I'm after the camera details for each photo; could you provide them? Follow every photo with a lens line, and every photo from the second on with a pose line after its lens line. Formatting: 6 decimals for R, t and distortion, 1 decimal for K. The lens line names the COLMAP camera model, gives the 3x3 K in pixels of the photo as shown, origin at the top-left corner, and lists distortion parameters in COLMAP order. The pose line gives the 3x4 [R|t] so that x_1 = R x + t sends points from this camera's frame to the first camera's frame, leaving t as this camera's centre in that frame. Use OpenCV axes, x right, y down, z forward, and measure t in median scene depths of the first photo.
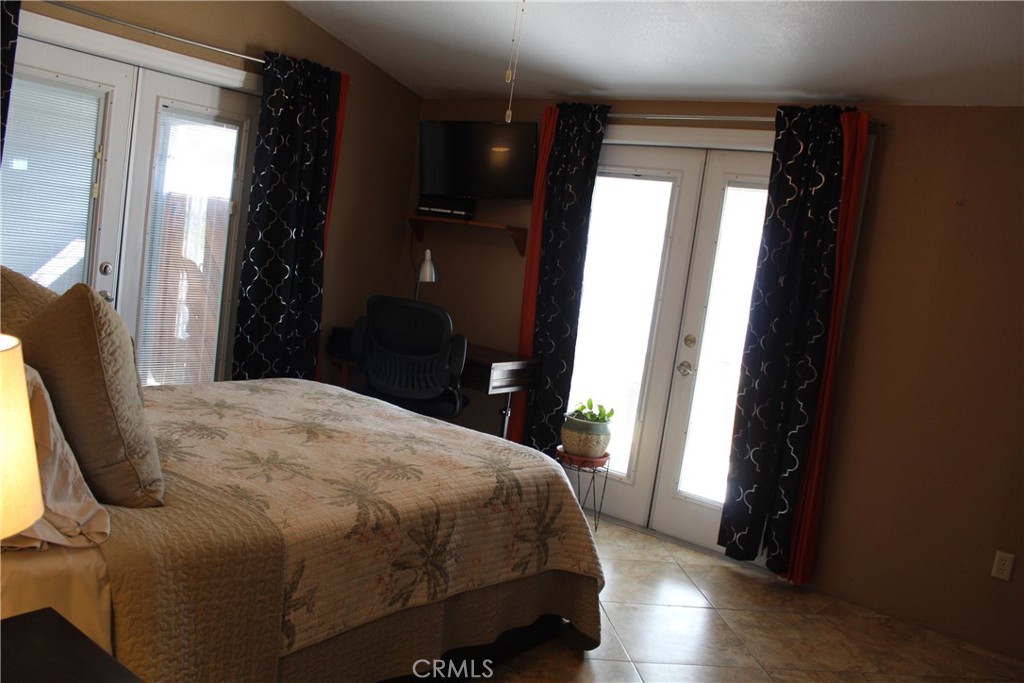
lens RADIAL K [[849.5, 0, 508.2], [0, 849.5, 344.0], [0, 0, 1]] dist [-0.138653, 0.091255]
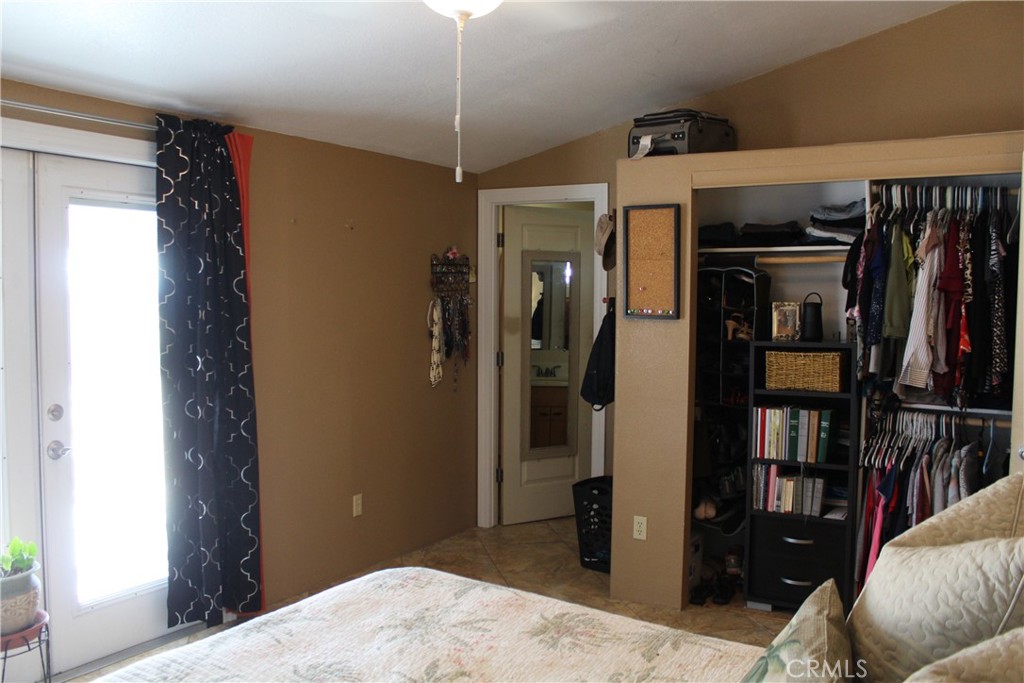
lens RADIAL K [[849.5, 0, 509.1], [0, 849.5, 344.1], [0, 0, 1]] dist [-0.138653, 0.091255]
pose [[-0.087648, -0.190967, 0.977676, -0.583342], [0.093339, 0.975560, 0.198921, -0.190943], [-0.991769, 0.108690, -0.067681, 0.727736]]
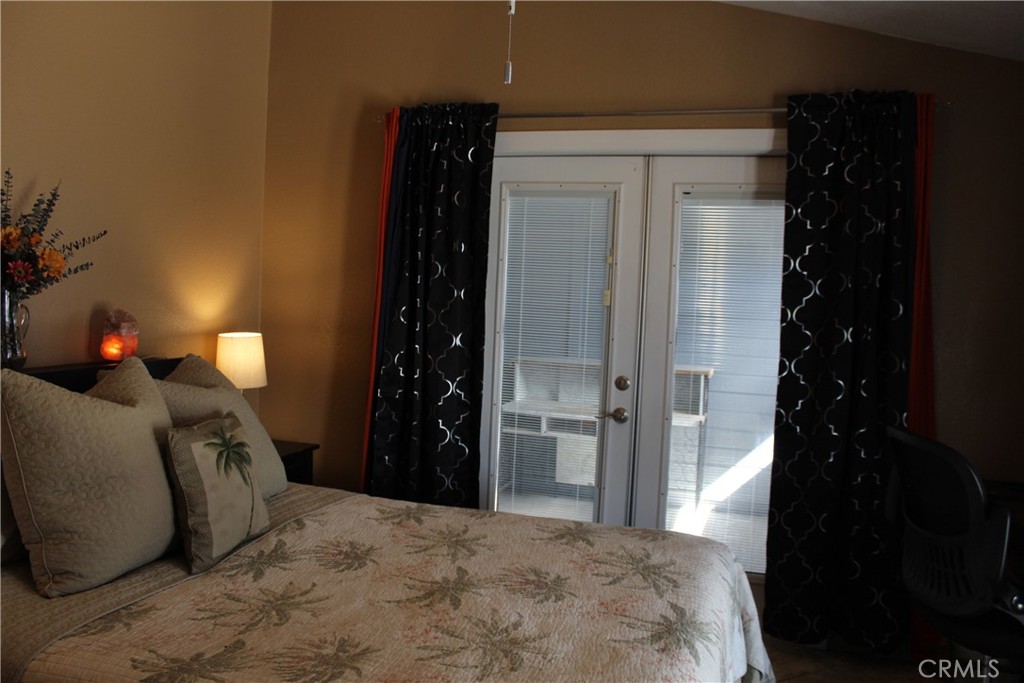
lens RADIAL K [[849.5, 0, 508.9], [0, 849.5, 341.4], [0, 0, 1]] dist [-0.138653, 0.091255]
pose [[0.333400, -0.060555, -0.940839, 0.354745], [-0.102461, 0.989697, -0.100009, -0.032400], [0.937201, 0.129743, 0.323761, 0.601295]]
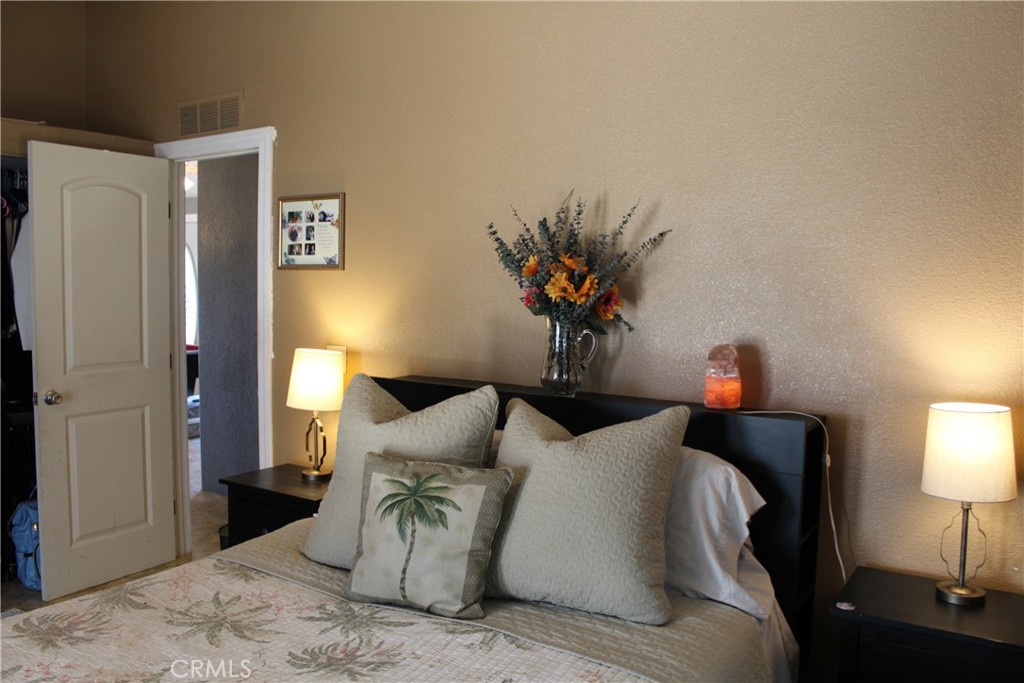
lens RADIAL K [[849.5, 0, 516.7], [0, 849.5, 345.3], [0, 0, 1]] dist [-0.138653, 0.091255]
pose [[-0.984031, -0.142392, -0.106804, -0.290181], [-0.160270, 0.969841, 0.183636, -0.200548], [0.077434, 0.197821, -0.977175, 1.138626]]
